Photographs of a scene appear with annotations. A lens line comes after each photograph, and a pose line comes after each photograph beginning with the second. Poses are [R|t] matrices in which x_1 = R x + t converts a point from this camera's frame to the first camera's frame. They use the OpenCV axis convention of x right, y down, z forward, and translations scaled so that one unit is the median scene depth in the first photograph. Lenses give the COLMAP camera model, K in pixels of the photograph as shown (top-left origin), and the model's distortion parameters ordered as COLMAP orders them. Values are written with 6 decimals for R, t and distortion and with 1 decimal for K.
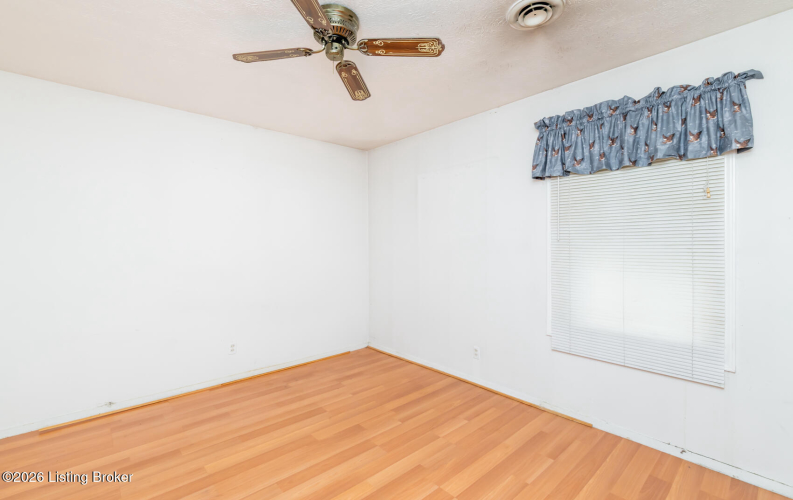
lens RADIAL K [[344.0, 0, 398.0], [0, 344.0, 246.0], [0, 0, 1]] dist [0.001057, 0.000246]
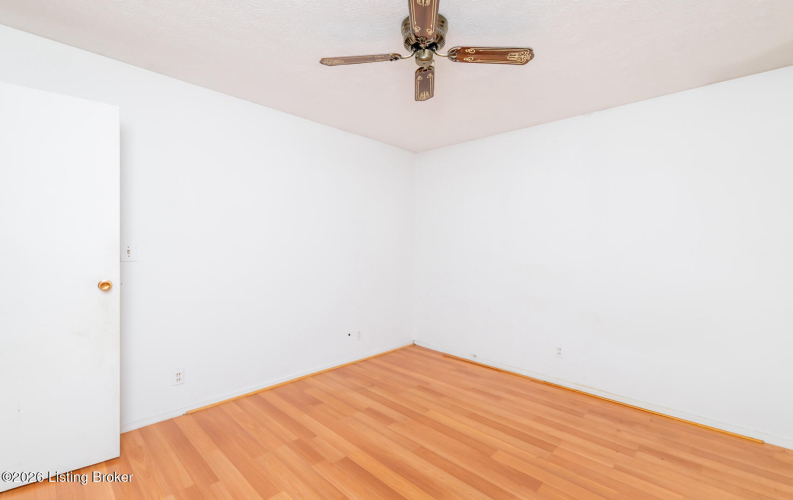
lens RADIAL K [[344.0, 0, 398.0], [0, 344.0, 246.0], [0, 0, 1]] dist [0.001057, 0.000246]
pose [[0.076071, 0.008924, -0.997062, 0.604904], [-0.015538, 0.999849, 0.007764, -0.006329], [0.996981, 0.014902, 0.076198, 0.606131]]
